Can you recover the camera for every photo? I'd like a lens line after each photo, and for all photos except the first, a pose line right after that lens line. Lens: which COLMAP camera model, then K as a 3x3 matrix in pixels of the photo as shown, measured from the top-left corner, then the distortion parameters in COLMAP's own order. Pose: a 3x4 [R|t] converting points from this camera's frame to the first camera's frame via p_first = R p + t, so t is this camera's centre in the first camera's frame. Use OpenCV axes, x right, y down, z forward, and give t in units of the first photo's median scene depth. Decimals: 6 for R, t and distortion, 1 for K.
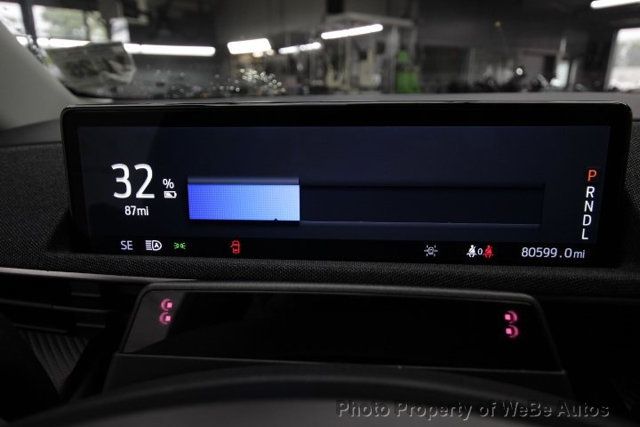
lens RADIAL K [[428.2, 0, 322.2], [0, 428.2, 208.5], [0, 0, 1]] dist [-0.002428, 0.003219]
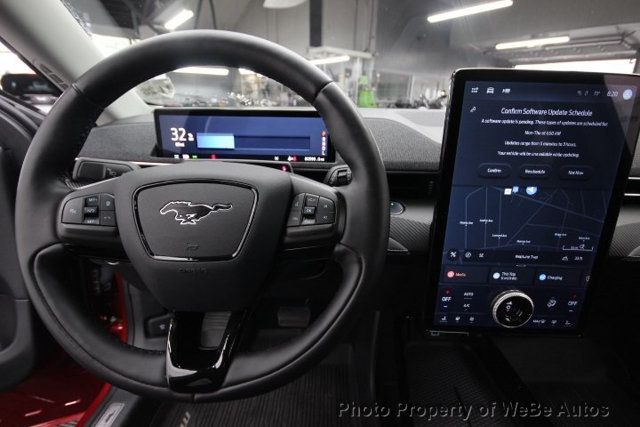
lens RADIAL K [[300.4, 0, 321.9], [0, 300.4, 215.2], [0, 0, 1]] dist [-0.002899, -0.001288]
pose [[0.998789, 0.006753, 0.048732, 0.275804], [-0.010968, 0.996169, 0.086755, 0.182616], [-0.047959, -0.087184, 0.995037, -0.706955]]
